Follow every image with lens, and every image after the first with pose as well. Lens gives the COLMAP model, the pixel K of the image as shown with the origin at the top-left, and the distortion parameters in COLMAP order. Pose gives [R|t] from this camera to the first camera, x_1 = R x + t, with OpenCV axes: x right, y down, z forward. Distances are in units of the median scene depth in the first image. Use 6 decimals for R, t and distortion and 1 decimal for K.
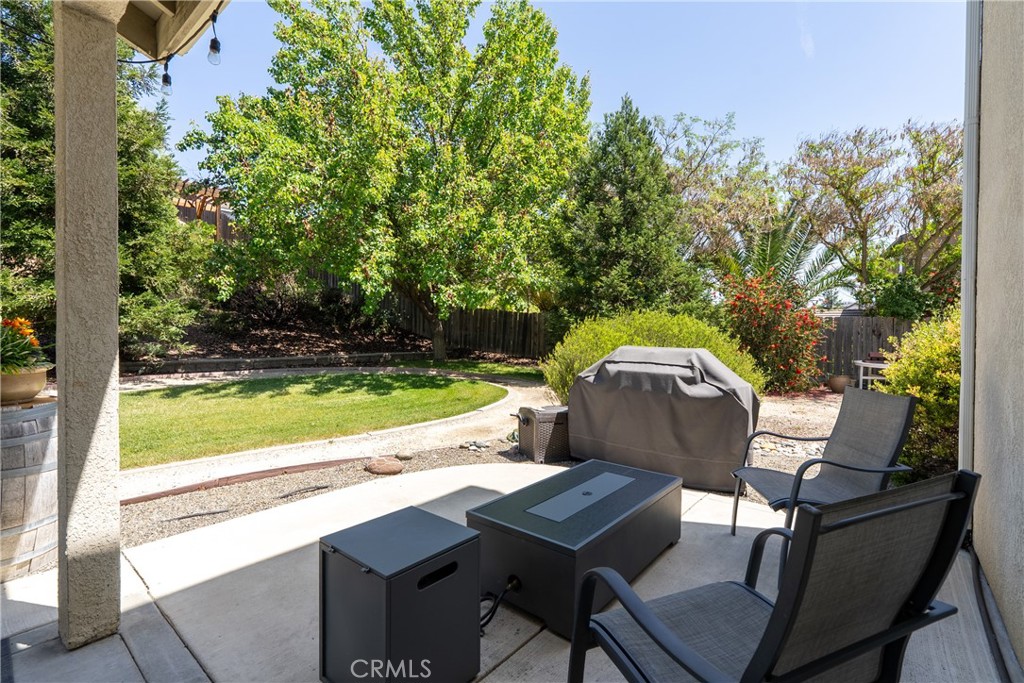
lens RADIAL K [[458.9, 0, 514.7], [0, 458.9, 337.1], [0, 0, 1]] dist [-0.009119, 0.003373]
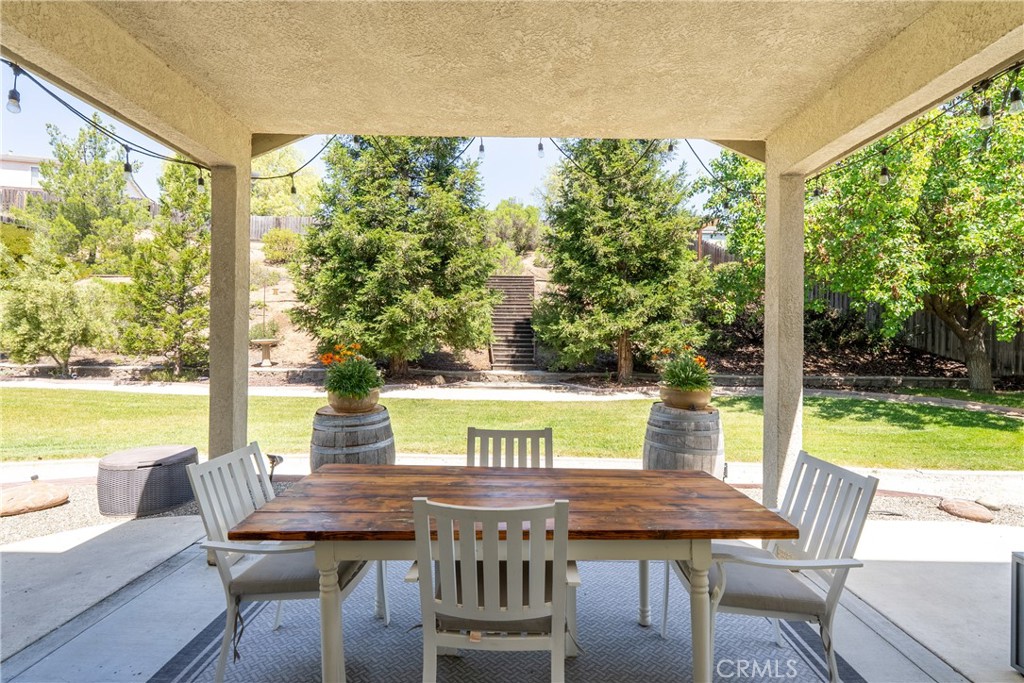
lens RADIAL K [[486.7, 0, 512.4], [0, 486.7, 337.9], [0, 0, 1]] dist [-0.001044, 0.000981]
pose [[0.630932, -0.001503, -0.775837, -0.045746], [-0.015990, 0.999761, -0.014940, -0.019041], [0.775673, 0.021831, 0.630757, -0.164848]]
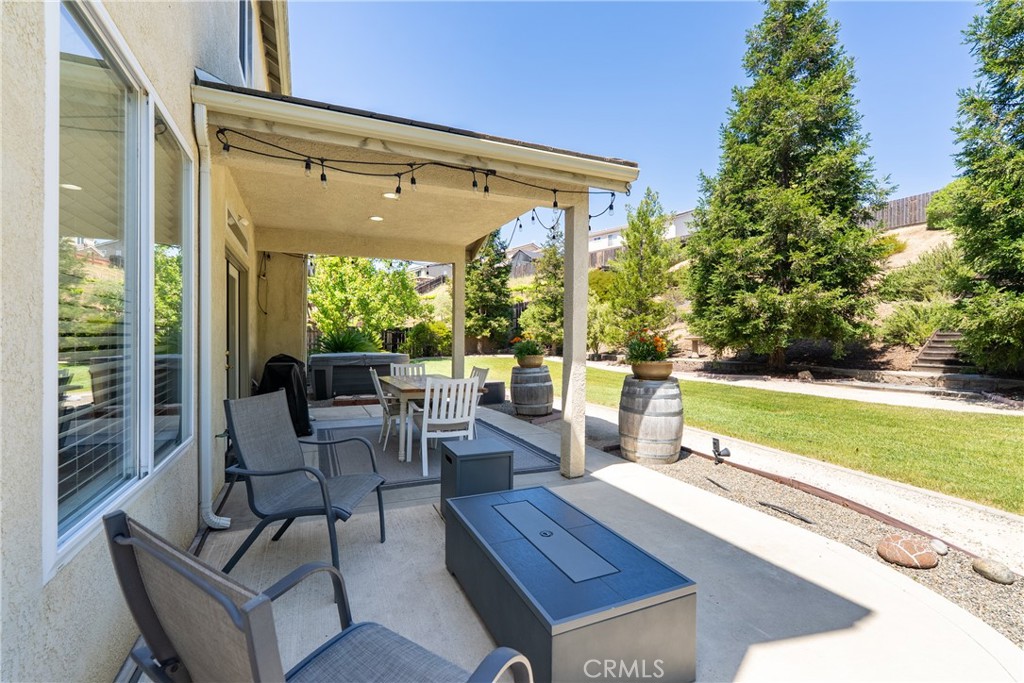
lens RADIAL K [[458.9, 0, 516.2], [0, 458.9, 338.8], [0, 0, 1]] dist [-0.009119, 0.003373]
pose [[-0.455657, -0.010400, -0.890094, 0.194602], [-0.022256, 0.999752, -0.000289, -0.004725], [0.889877, 0.019678, -0.455776, 0.272789]]
